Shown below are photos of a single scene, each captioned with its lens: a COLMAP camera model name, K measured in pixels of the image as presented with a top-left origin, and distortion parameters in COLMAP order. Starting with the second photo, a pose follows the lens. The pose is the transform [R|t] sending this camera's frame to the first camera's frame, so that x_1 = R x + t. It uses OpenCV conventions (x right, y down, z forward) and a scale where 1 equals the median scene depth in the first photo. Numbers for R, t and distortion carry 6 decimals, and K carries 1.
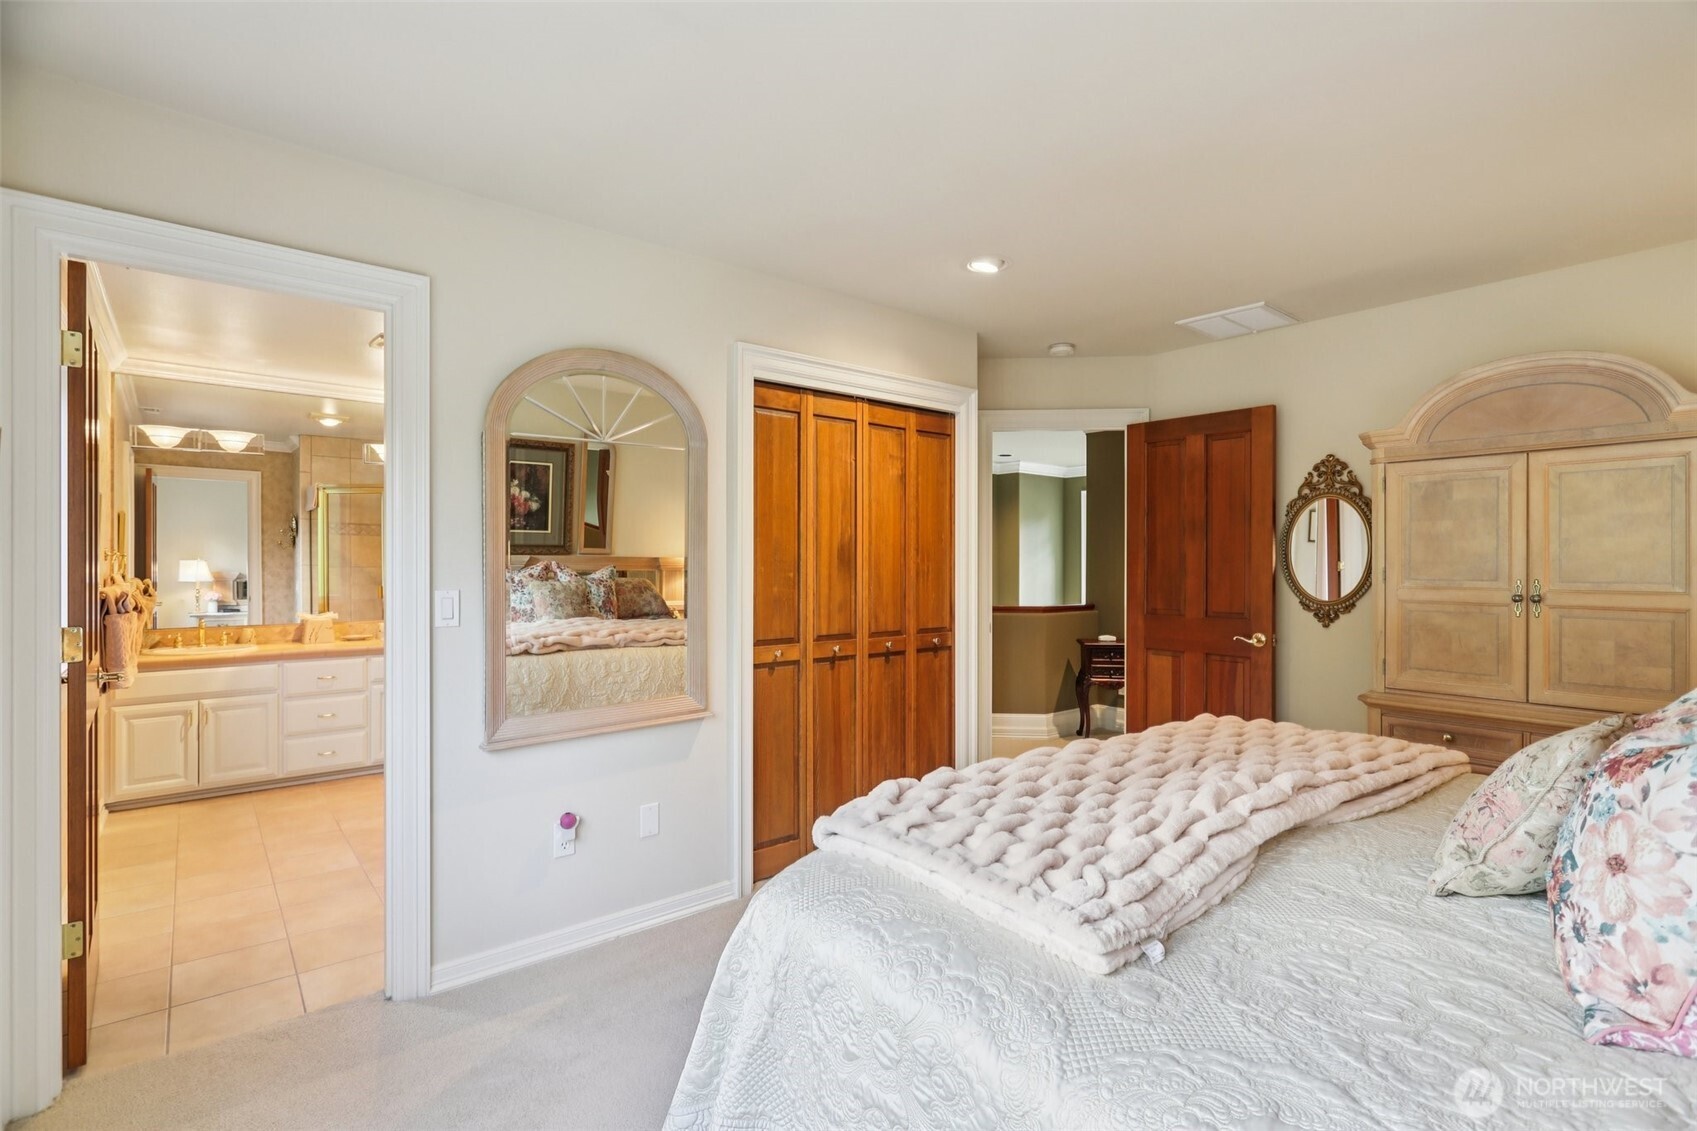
lens RADIAL K [[794.8, 0, 856.8], [0, 794.8, 565.5], [0, 0, 1]] dist [-0.002028, 0.002534]
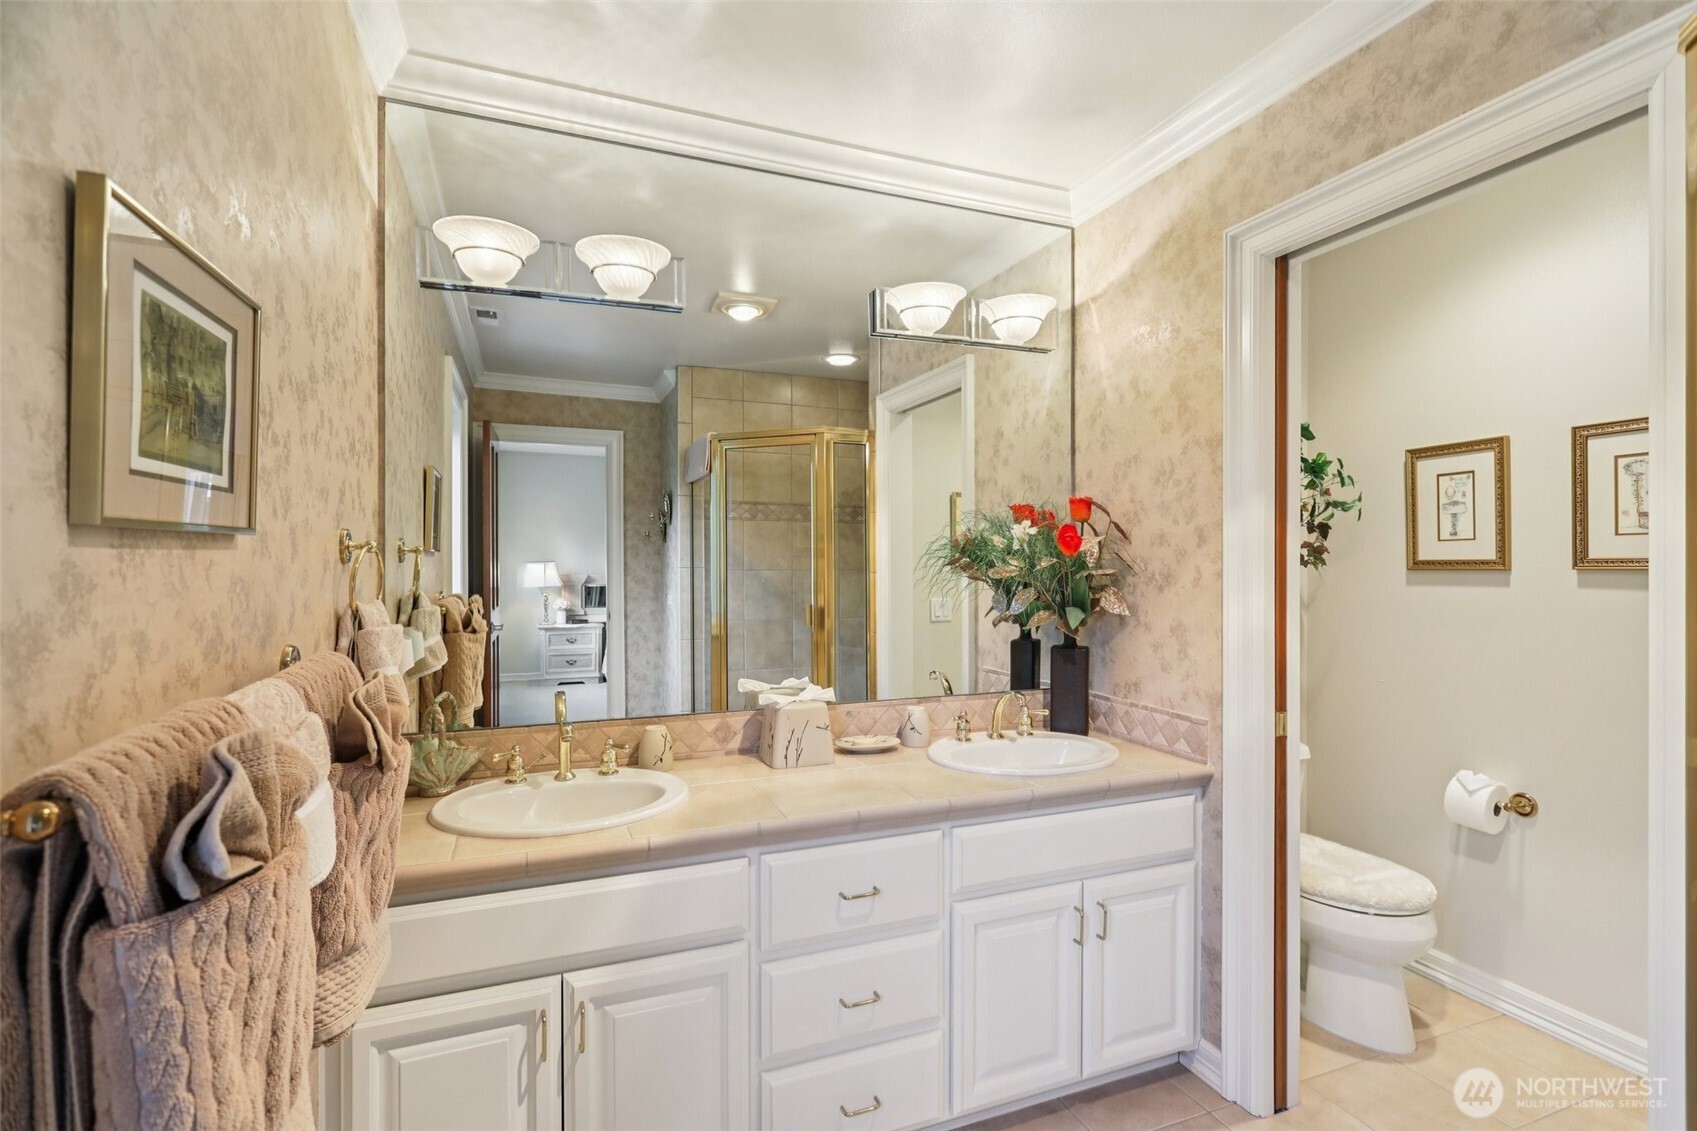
lens RADIAL K [[794.8, 0, 845.1], [0, 794.8, 560.3], [0, 0, 1]] dist [-0.002028, 0.002534]
pose [[0.946163, -0.005368, -0.323647, -0.402017], [0.004337, 0.999983, -0.003908, -0.003622], [0.323663, 0.002294, 0.946170, 0.478416]]
